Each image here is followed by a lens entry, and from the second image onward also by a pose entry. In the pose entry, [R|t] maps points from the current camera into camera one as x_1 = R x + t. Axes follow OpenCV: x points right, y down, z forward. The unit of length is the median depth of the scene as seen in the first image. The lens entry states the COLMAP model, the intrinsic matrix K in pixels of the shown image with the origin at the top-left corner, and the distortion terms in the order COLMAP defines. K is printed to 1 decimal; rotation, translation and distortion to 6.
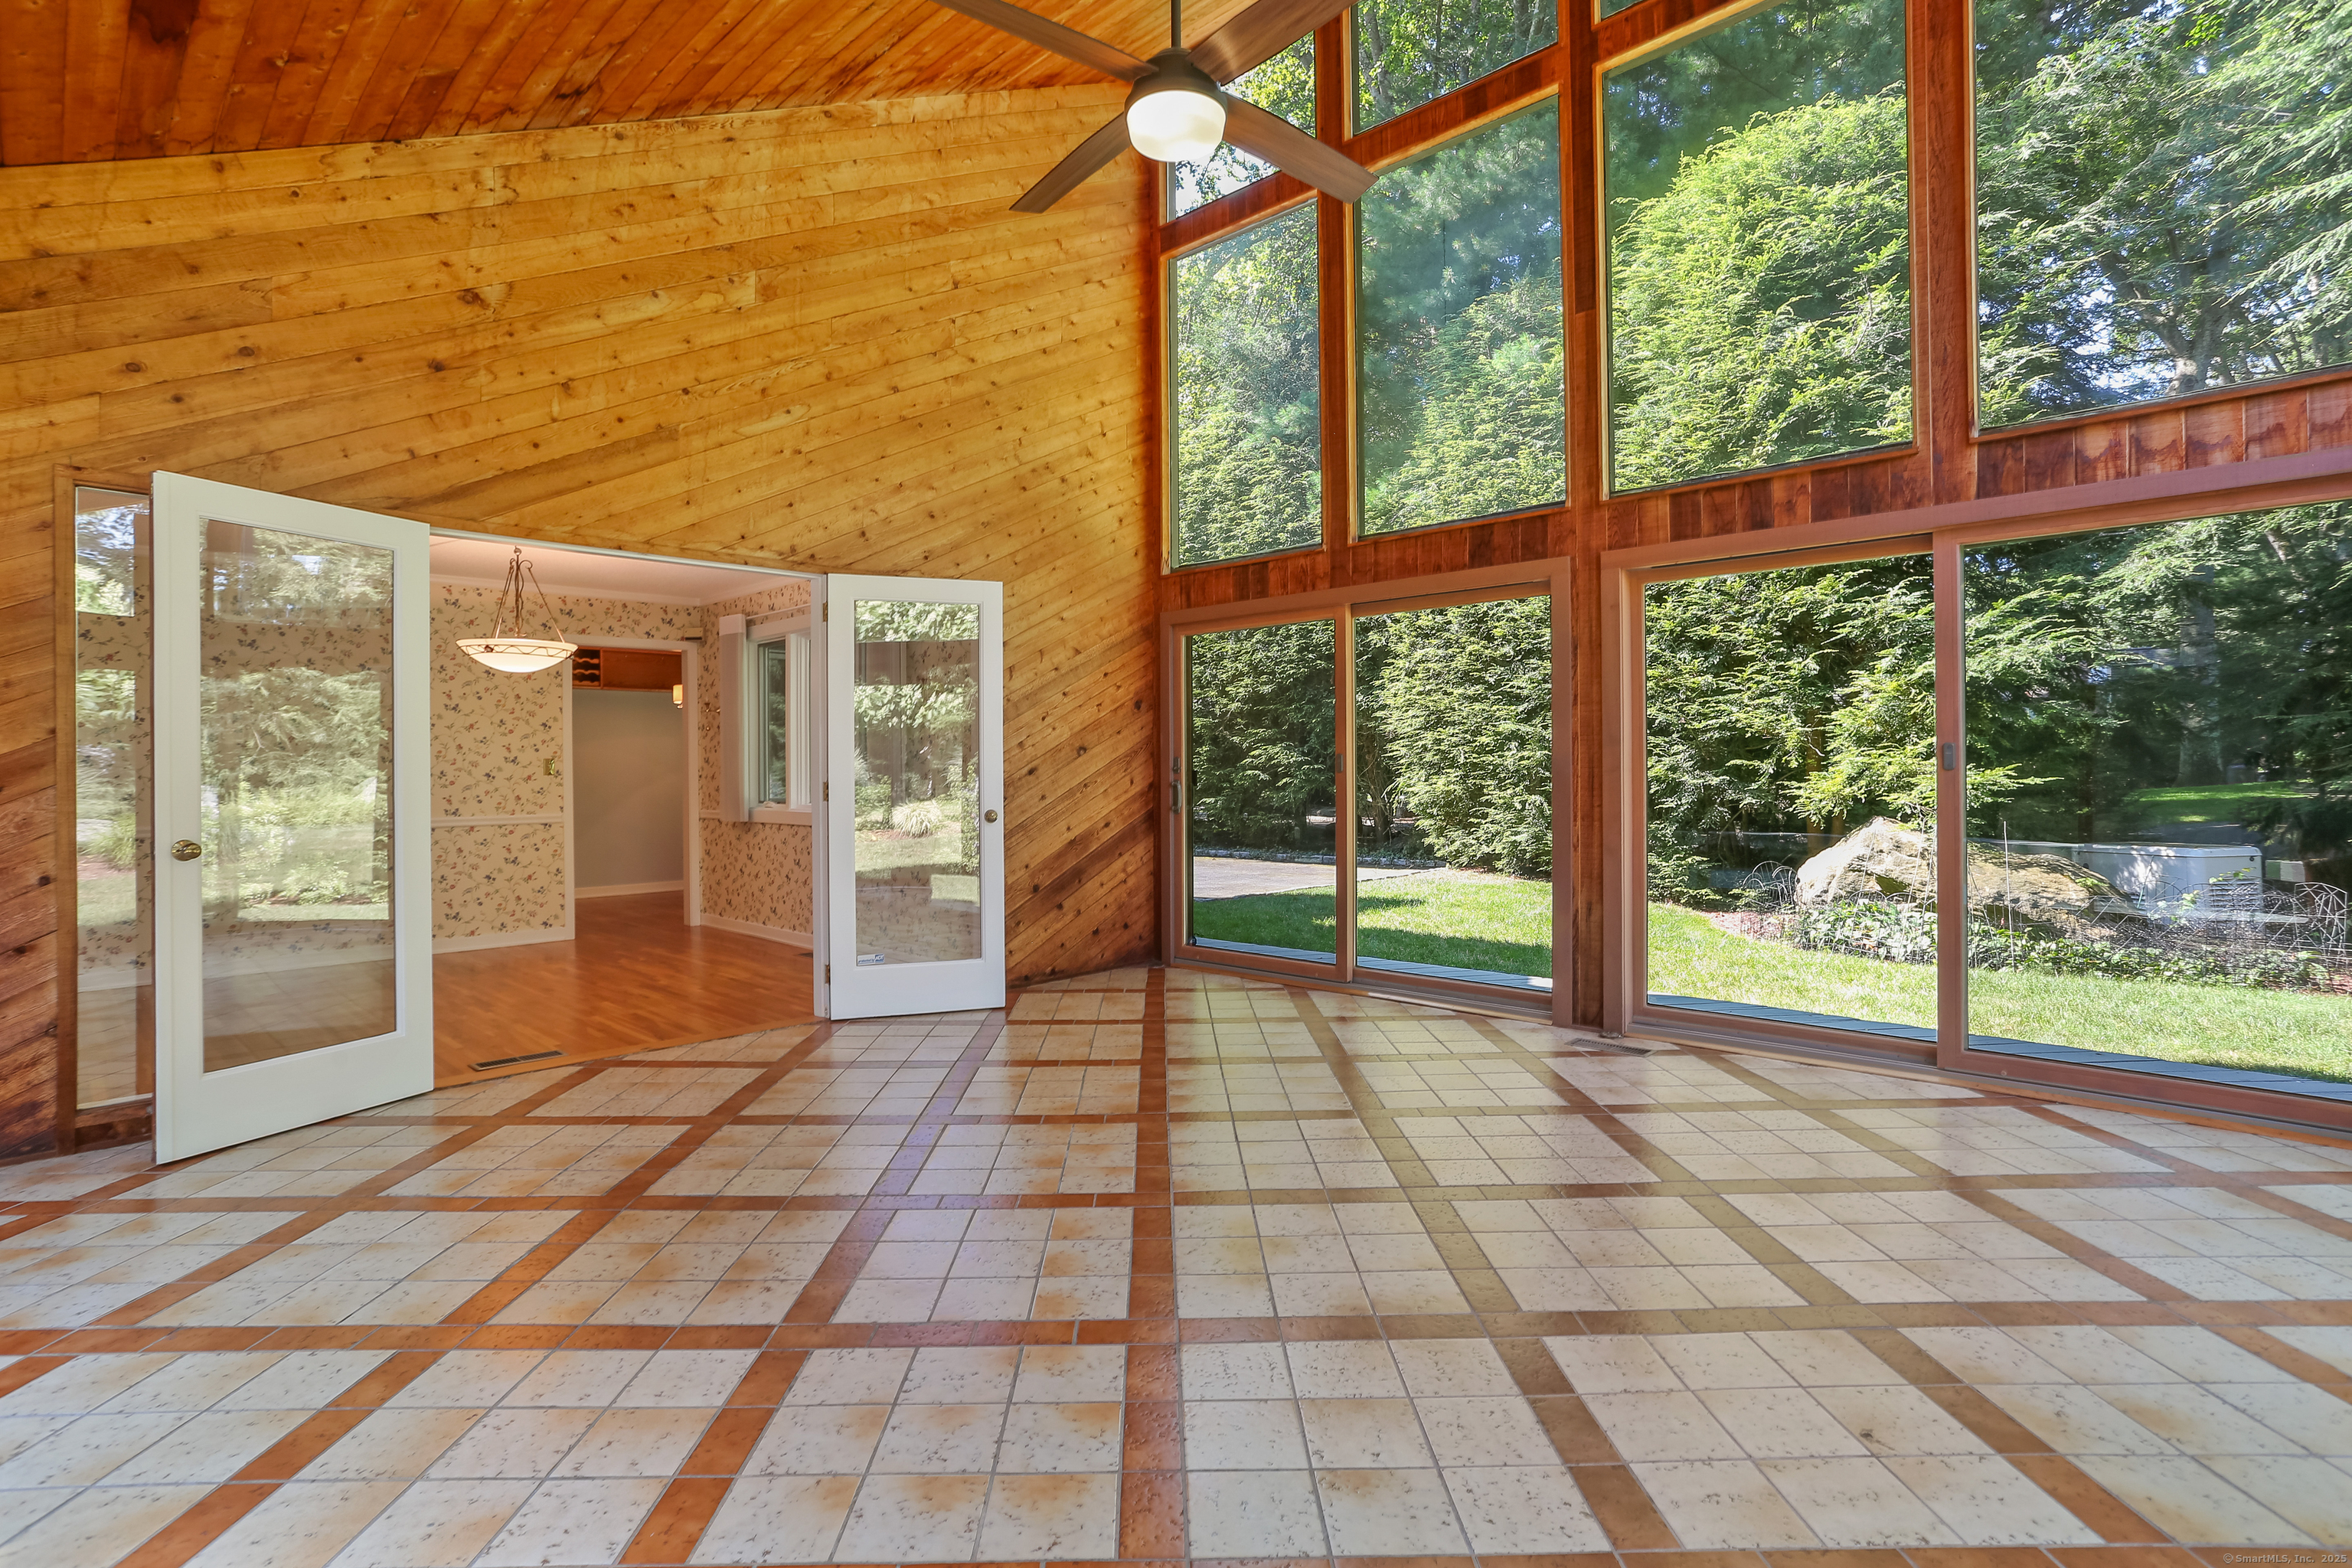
lens RADIAL K [[1144.2, 0, 1166.1], [0, 1144.2, 774.3], [0, 0, 1]] dist [-0.039028, 0.016912]
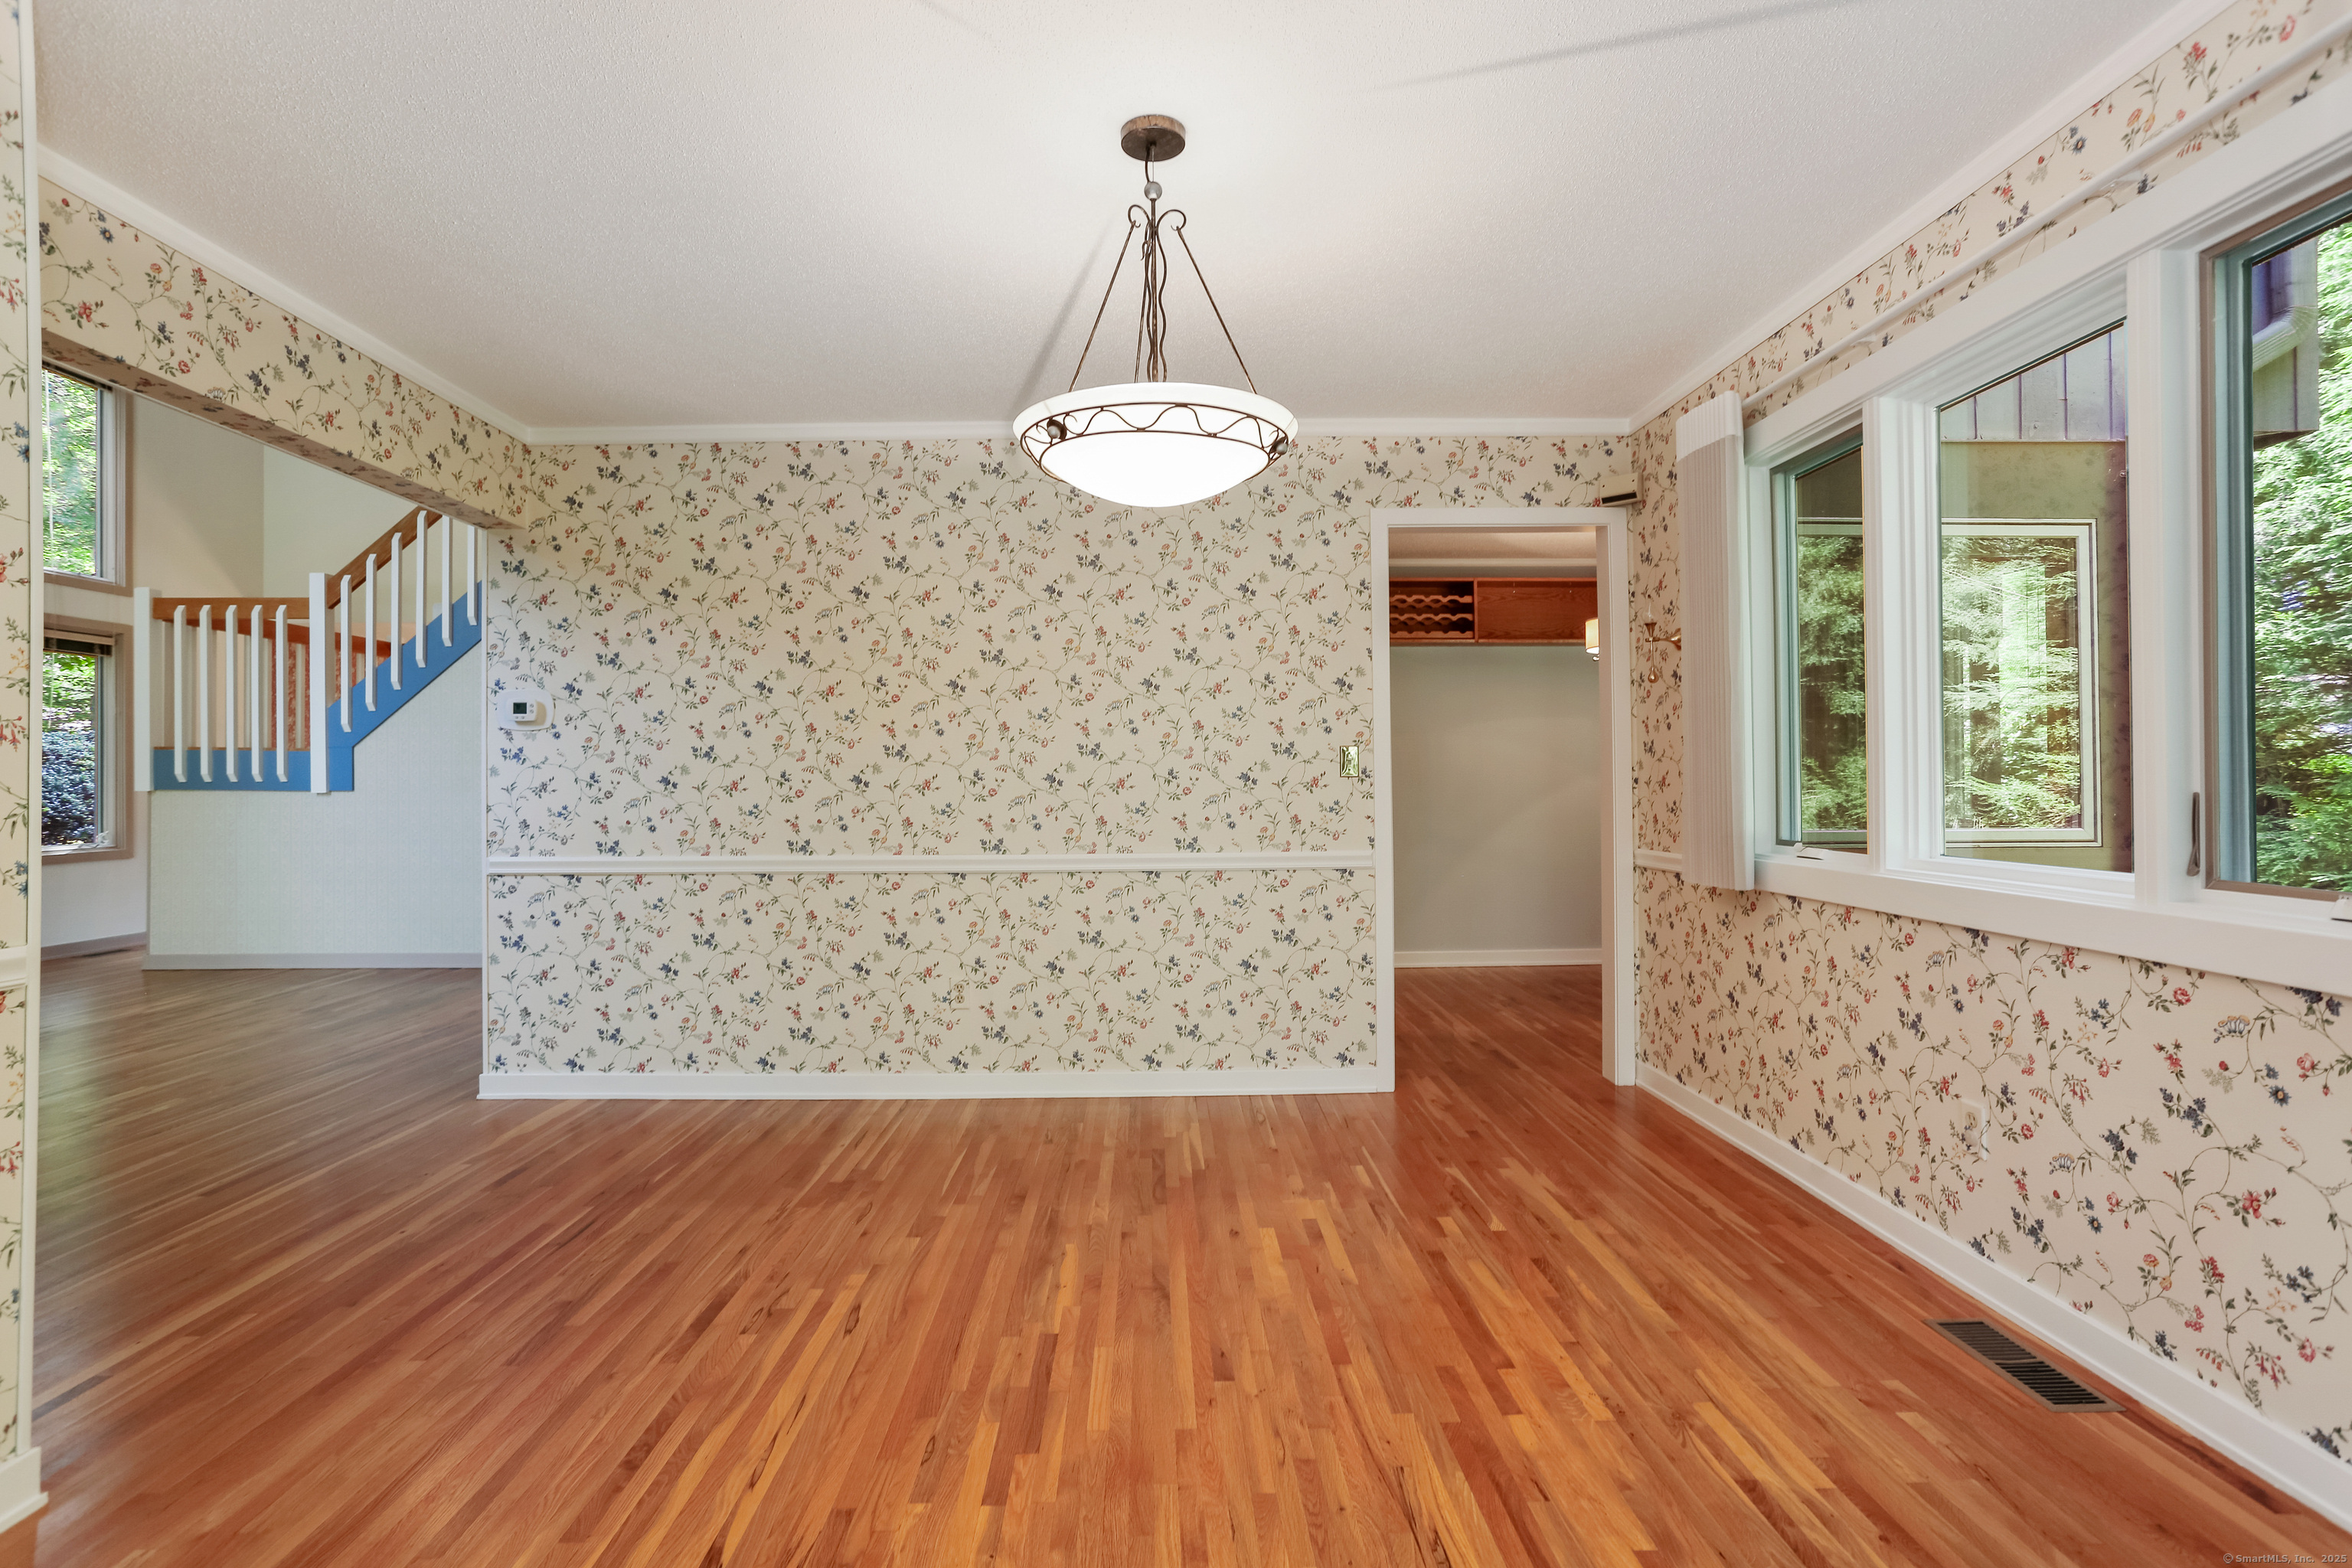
lens RADIAL K [[1144.2, 0, 1164.0], [0, 1144.2, 769.3], [0, 0, 1]] dist [-0.039028, 0.016912]
pose [[0.717038, -0.003364, -0.697026, -0.231715], [0.002087, 0.999994, -0.002680, -0.001751], [0.697031, 0.000467, 0.717041, 0.550656]]
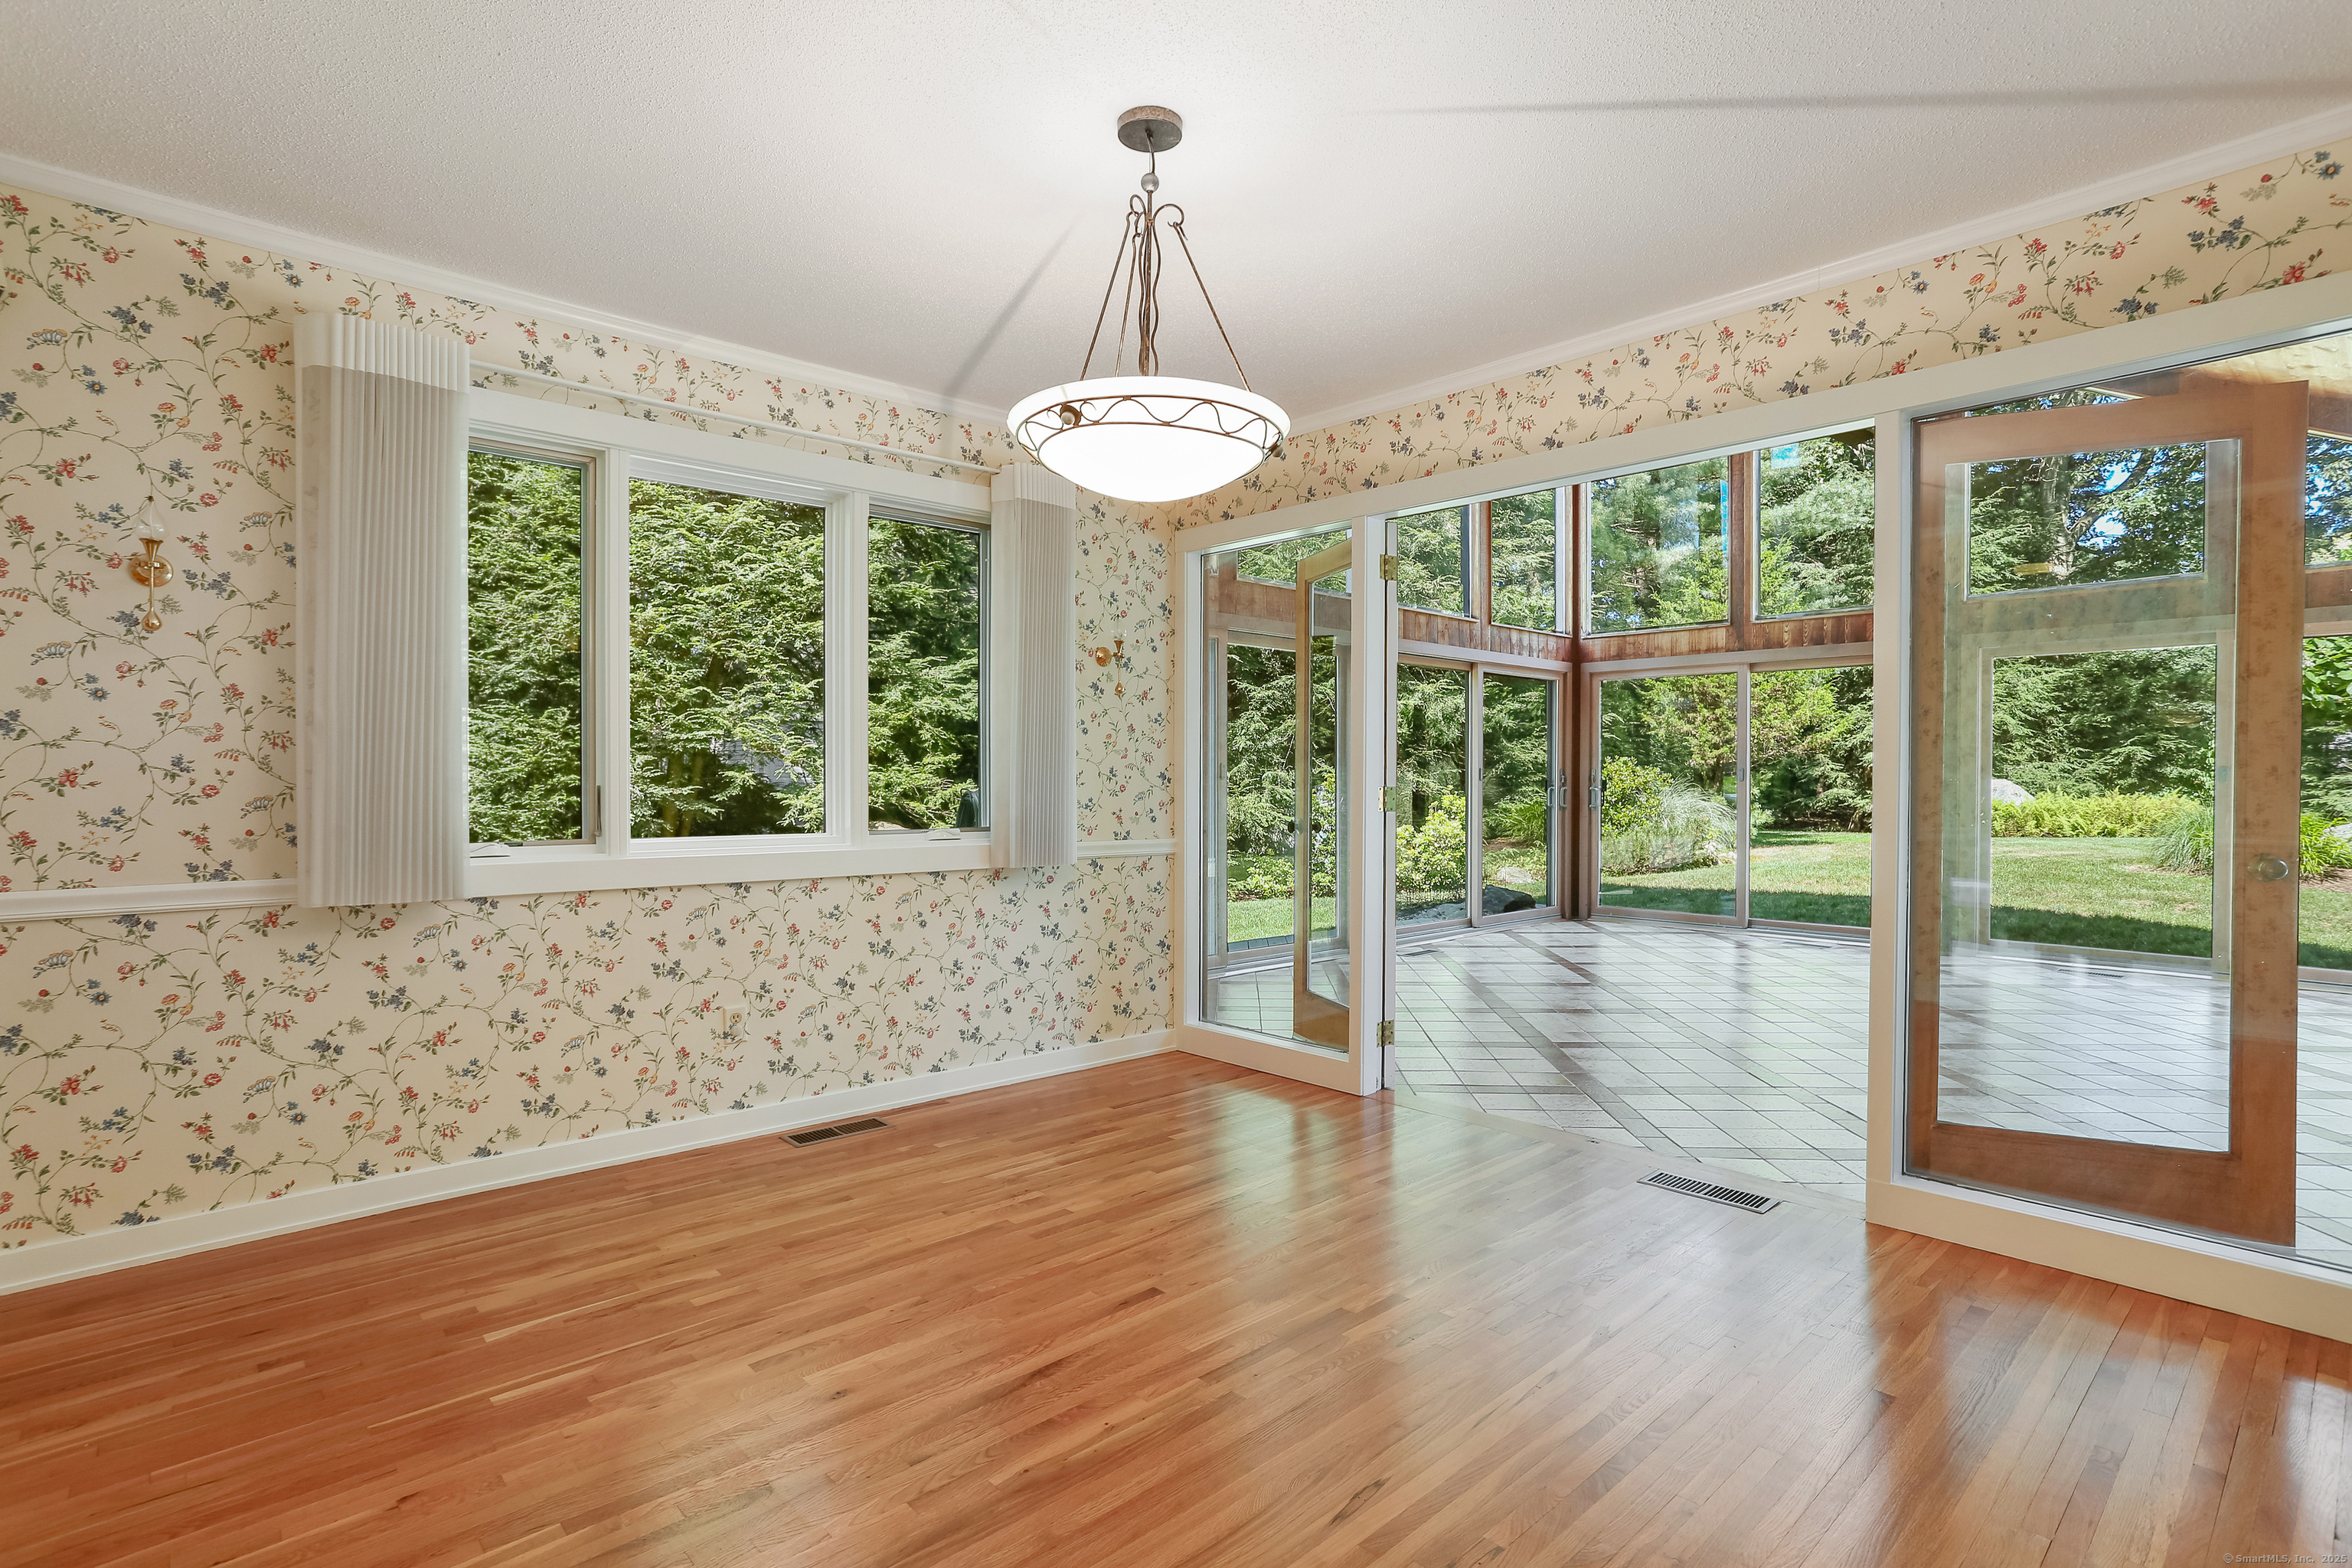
lens RADIAL K [[1144.2, 0, 1184.8], [0, 1144.2, 804.3], [0, 0, 1]] dist [-0.039028, 0.016912]
pose [[0.037401, -0.014213, 0.999199, -0.723244], [-0.002084, 0.999896, 0.014301, 0.004292], [-0.999298, -0.002618, 0.037367, 0.736150]]
